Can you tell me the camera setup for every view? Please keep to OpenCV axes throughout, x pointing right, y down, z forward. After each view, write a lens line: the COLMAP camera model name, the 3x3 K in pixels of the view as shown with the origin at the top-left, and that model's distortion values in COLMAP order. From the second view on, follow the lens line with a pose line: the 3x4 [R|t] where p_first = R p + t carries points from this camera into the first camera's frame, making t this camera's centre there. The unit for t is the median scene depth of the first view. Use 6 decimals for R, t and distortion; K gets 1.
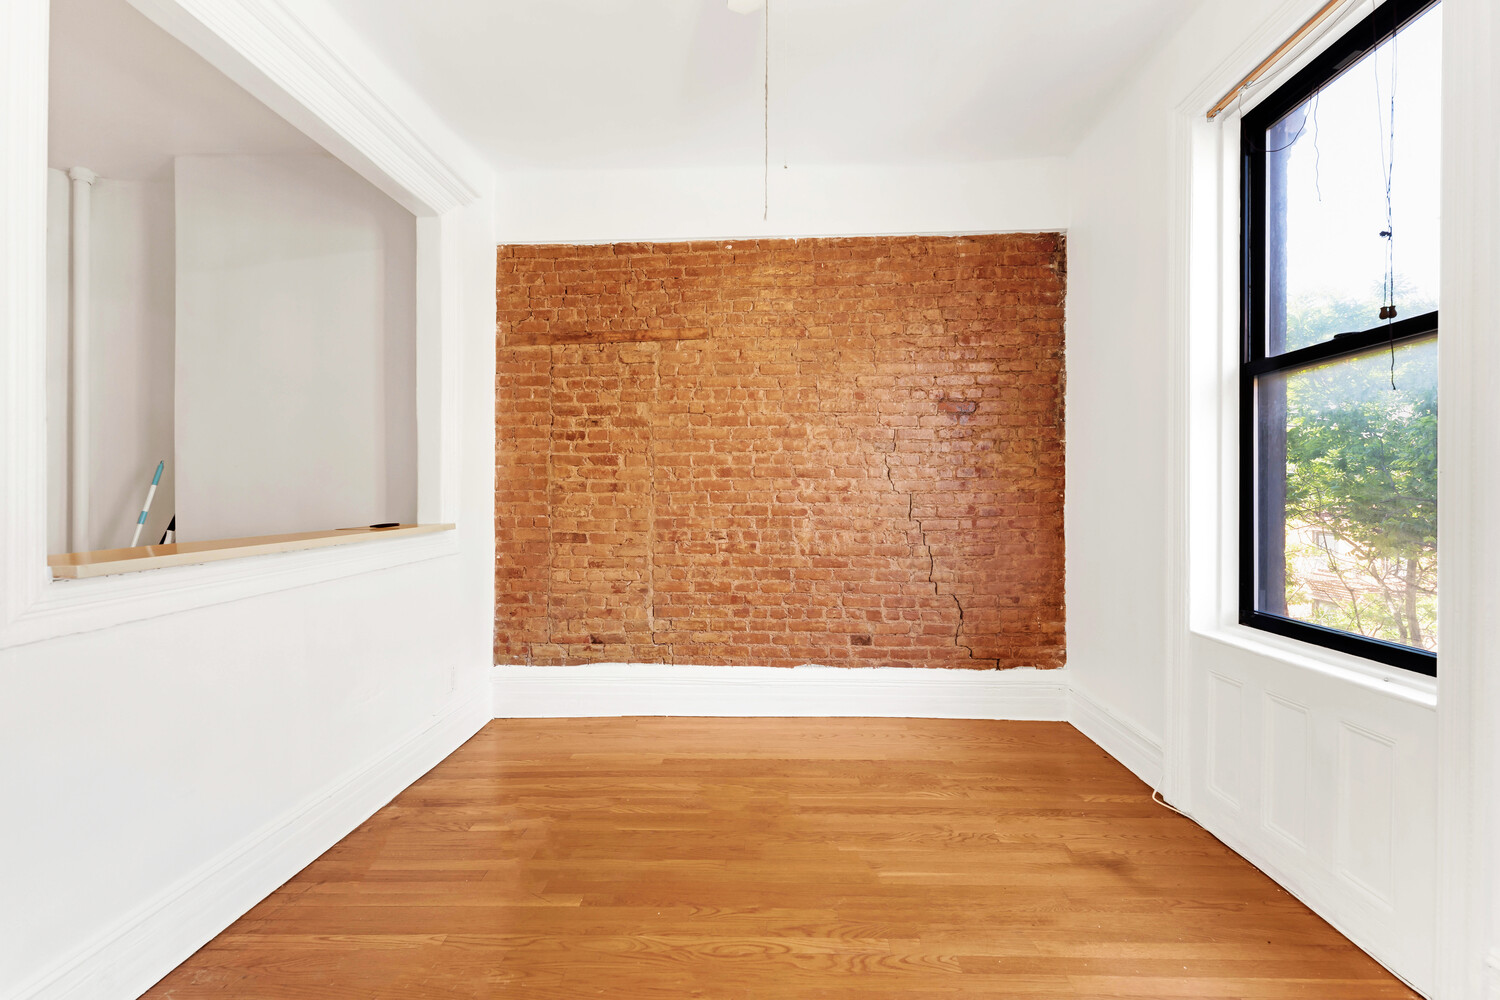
lens RADIAL K [[621.1, 0, 753.1], [0, 621.1, 491.5], [0, 0, 1]] dist [0.001644, -0.000280]
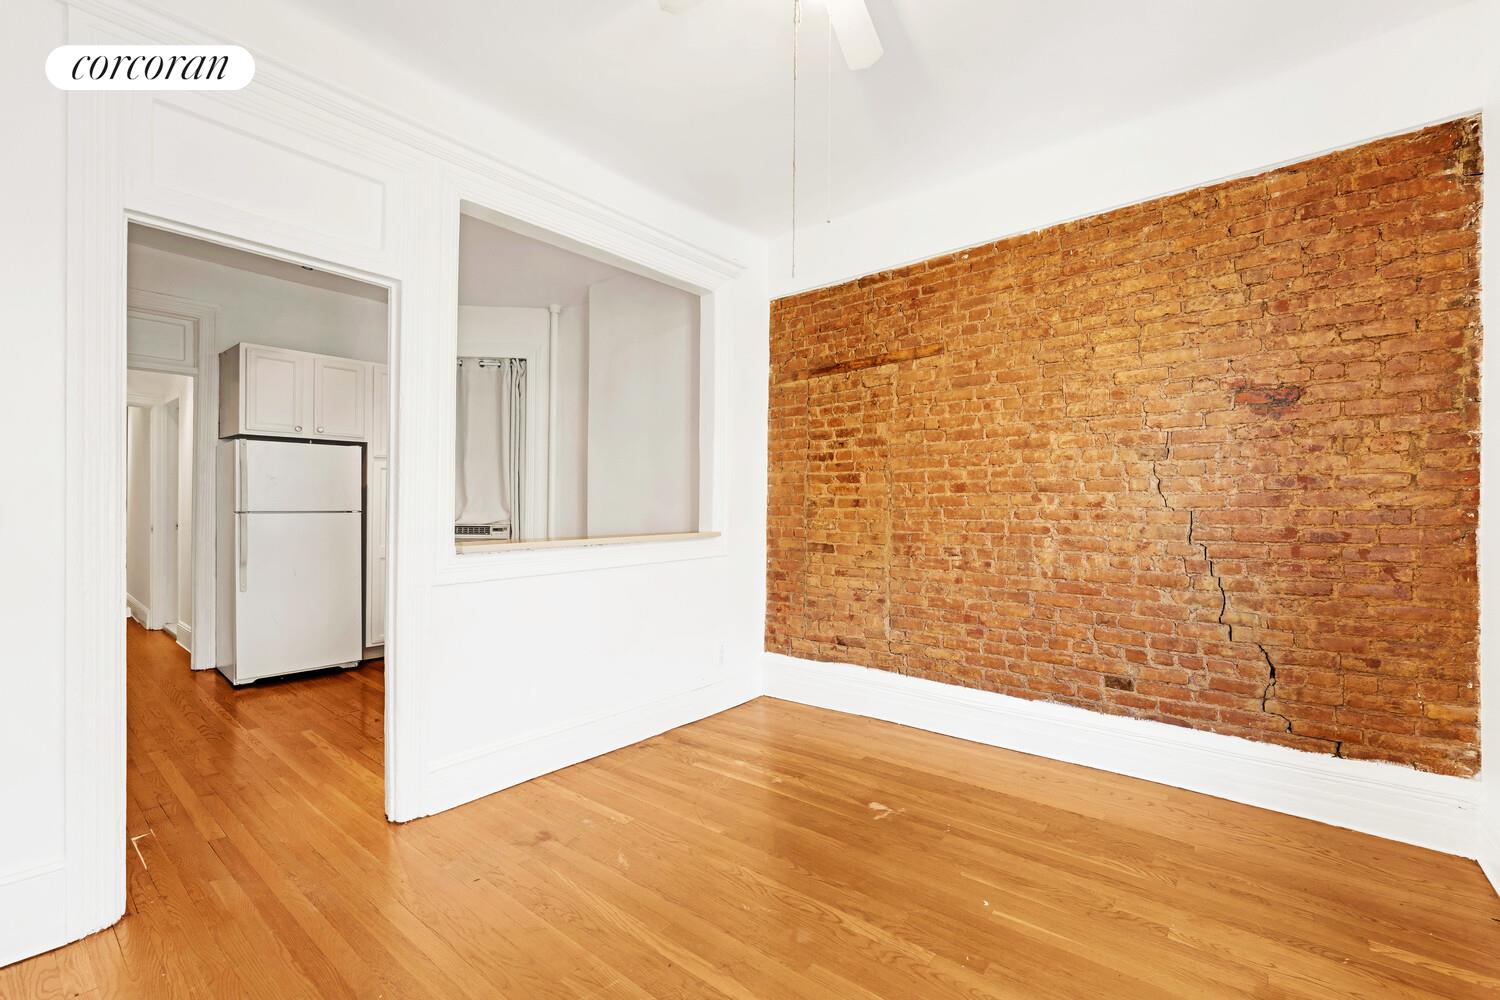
lens RADIAL K [[646.9, 0, 750.0], [0, 646.9, 500.0], [0, 0, 1]] dist [-0.002453, -0.000105]
pose [[0.791228, -0.003644, -0.611511, 0.315105], [-0.002260, 0.999958, -0.008883, -0.001469], [0.611518, 0.008411, 0.791186, -0.007151]]
